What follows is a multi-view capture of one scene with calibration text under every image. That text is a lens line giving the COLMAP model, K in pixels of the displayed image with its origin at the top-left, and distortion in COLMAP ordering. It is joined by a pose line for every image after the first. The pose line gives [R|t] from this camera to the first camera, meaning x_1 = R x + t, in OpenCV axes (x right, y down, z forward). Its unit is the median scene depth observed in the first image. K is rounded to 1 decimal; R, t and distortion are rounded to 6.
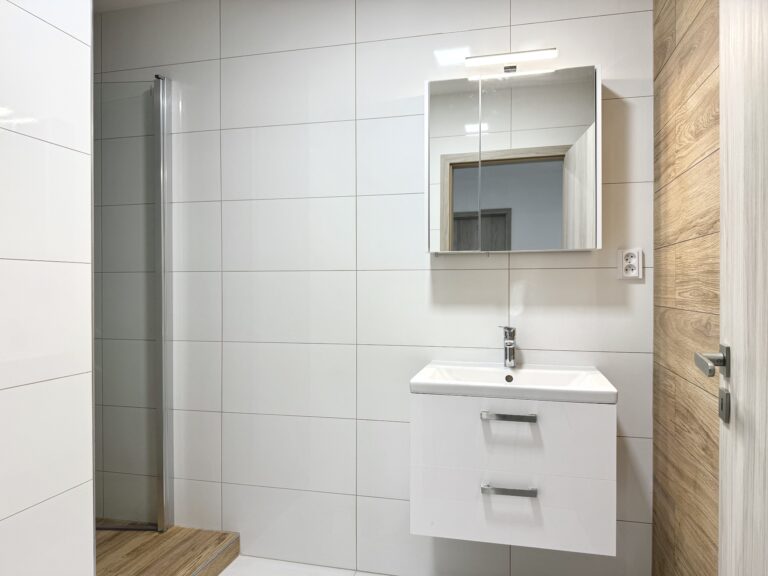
lens RADIAL K [[539.9, 0, 376.8], [0, 539.9, 292.0], [0, 0, 1]] dist [0.053123, -0.070553]
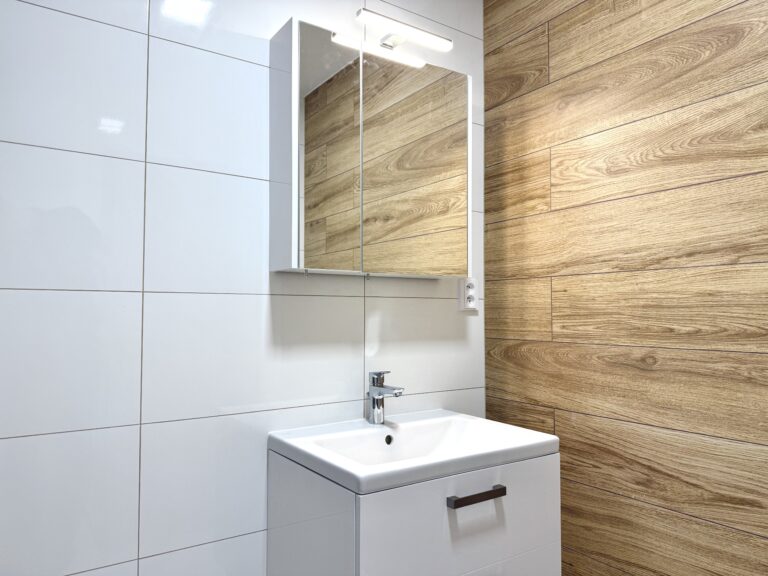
lens RADIAL K [[539.9, 0, 376.5], [0, 539.9, 290.7], [0, 0, 1]] dist [0.053123, -0.070553]
pose [[0.660217, 0.031594, 0.750410, -0.352007], [0.006687, 0.998828, -0.047936, -0.014570], [-0.751045, 0.036666, 0.659232, 0.503193]]
